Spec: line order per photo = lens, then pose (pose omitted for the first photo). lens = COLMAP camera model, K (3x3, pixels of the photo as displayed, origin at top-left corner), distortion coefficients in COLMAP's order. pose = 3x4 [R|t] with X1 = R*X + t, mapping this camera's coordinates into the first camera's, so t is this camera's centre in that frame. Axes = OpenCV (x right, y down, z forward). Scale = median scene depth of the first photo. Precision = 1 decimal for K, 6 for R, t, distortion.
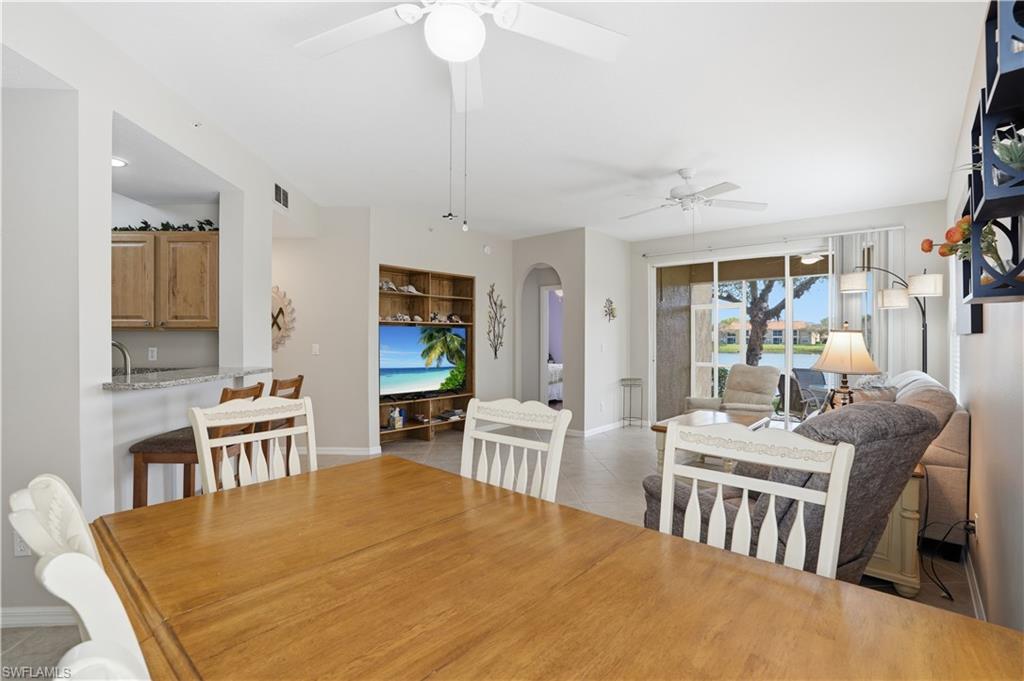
lens RADIAL K [[476.7, 0, 512.0], [0, 476.7, 340.5], [0, 0, 1]] dist [-0.081636, 0.028303]
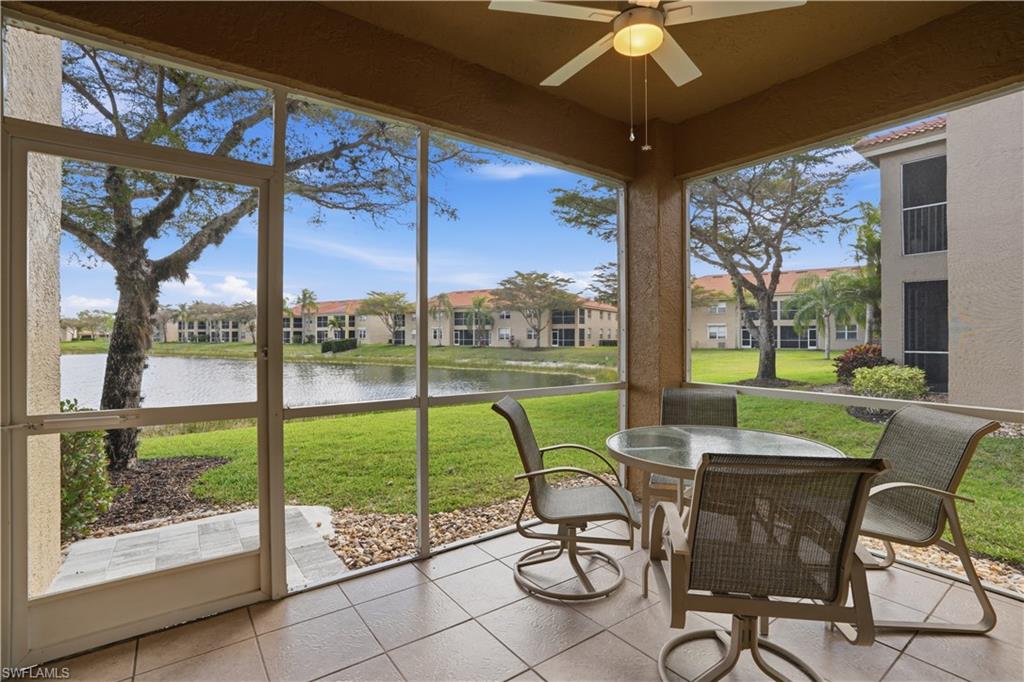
lens RADIAL K [[476.7, 0, 512.0], [0, 476.7, 341.0], [0, 0, 1]] dist [-0.081636, 0.028303]
pose [[0.214630, -0.009585, 0.976649, 0.361648], [0.000162, 0.999952, 0.009778, 0.018731], [-0.976696, -0.001940, 0.214621, 1.089696]]
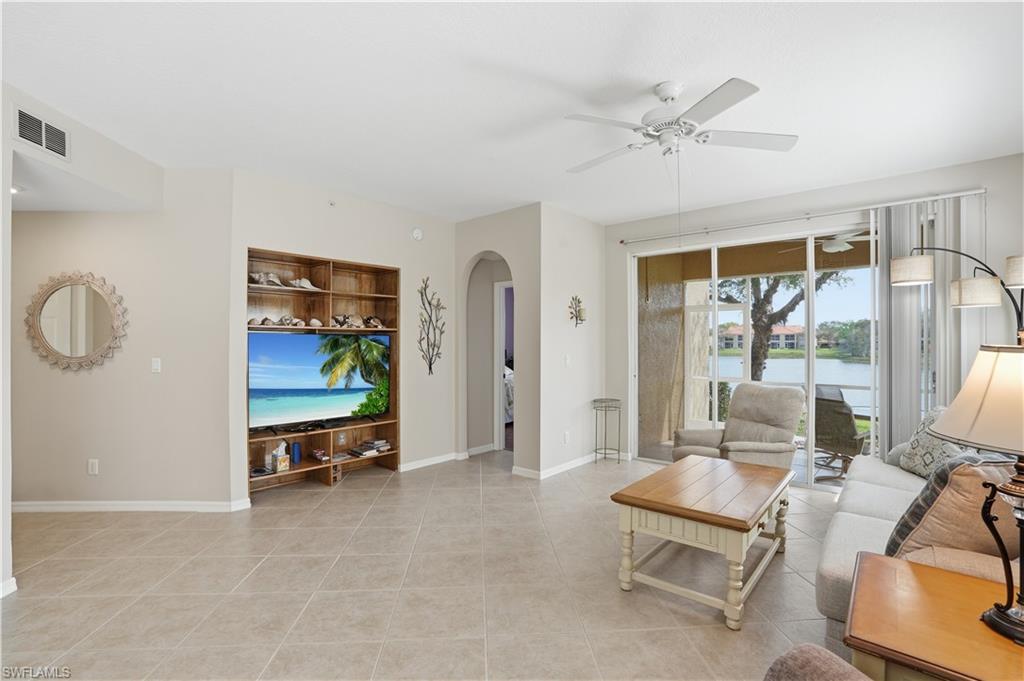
lens RADIAL K [[476.7, 0, 512.0], [0, 476.7, 340.5], [0, 0, 1]] dist [-0.081636, 0.028303]
pose [[0.999991, 0.000280, 0.004145, 0.100010], [-0.000241, 0.999955, -0.009535, -0.009818], [-0.004147, 0.009534, 0.999946, 0.234247]]
